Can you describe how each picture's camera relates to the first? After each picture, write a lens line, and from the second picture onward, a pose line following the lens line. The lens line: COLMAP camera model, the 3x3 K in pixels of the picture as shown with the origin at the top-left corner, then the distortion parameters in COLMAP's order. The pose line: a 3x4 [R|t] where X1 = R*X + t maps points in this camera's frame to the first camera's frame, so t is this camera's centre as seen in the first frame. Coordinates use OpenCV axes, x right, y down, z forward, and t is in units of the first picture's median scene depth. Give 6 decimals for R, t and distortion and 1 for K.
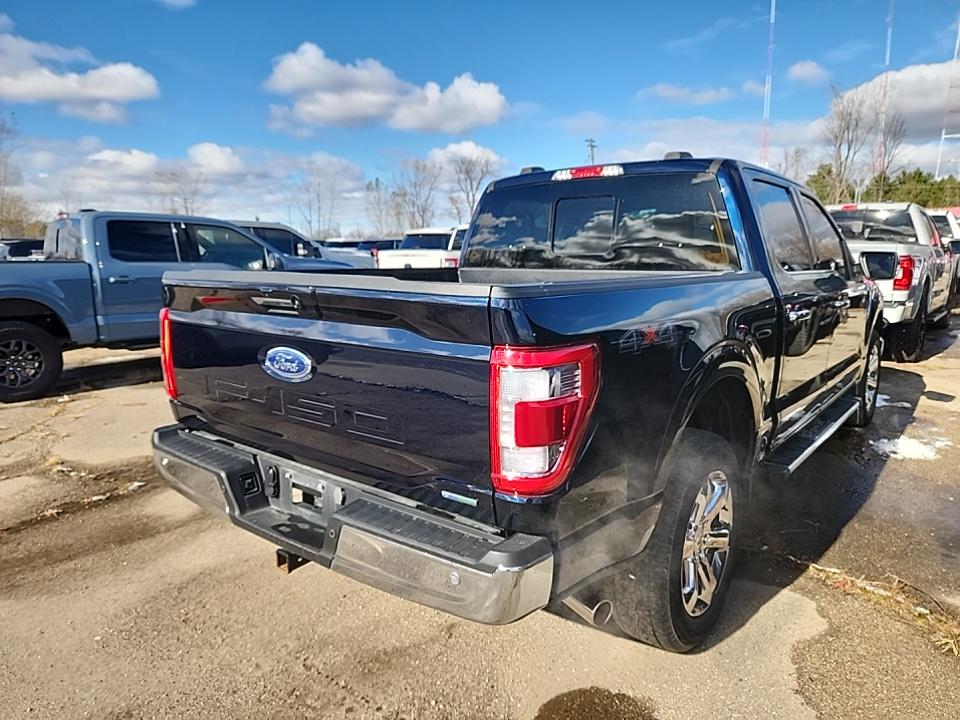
lens RADIAL K [[645.8, 0, 472.7], [0, 645.8, 362.9], [0, 0, 1]] dist [0.058569, -0.042419]
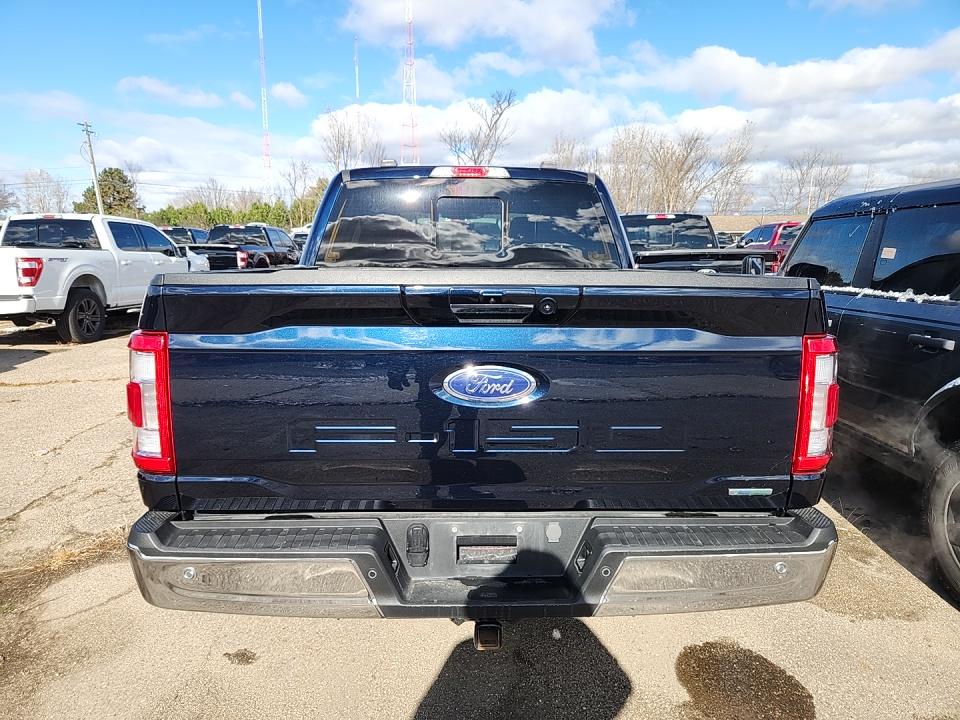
lens RADIAL K [[645.8, 0, 465.3], [0, 645.8, 365.1], [0, 0, 1]] dist [0.058569, -0.042419]
pose [[0.761616, -0.100780, 0.640144, -0.775163], [0.103362, 0.994079, 0.033525, -0.051135], [-0.639732, 0.040633, 0.767523, 0.390478]]
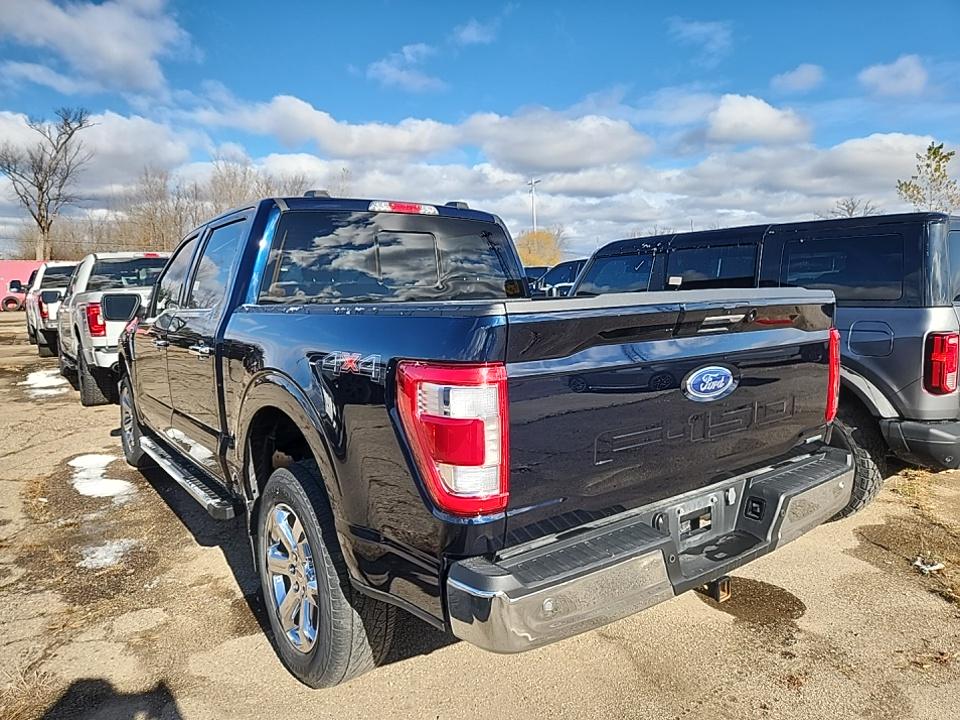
lens RADIAL K [[645.8, 0, 478.1], [0, 645.8, 358.1], [0, 0, 1]] dist [0.058569, -0.042419]
pose [[0.254391, -0.103486, 0.961549, -1.254911], [0.185642, 0.980994, 0.056465, -0.149273], [-0.949117, 0.164139, 0.268767, 1.013940]]
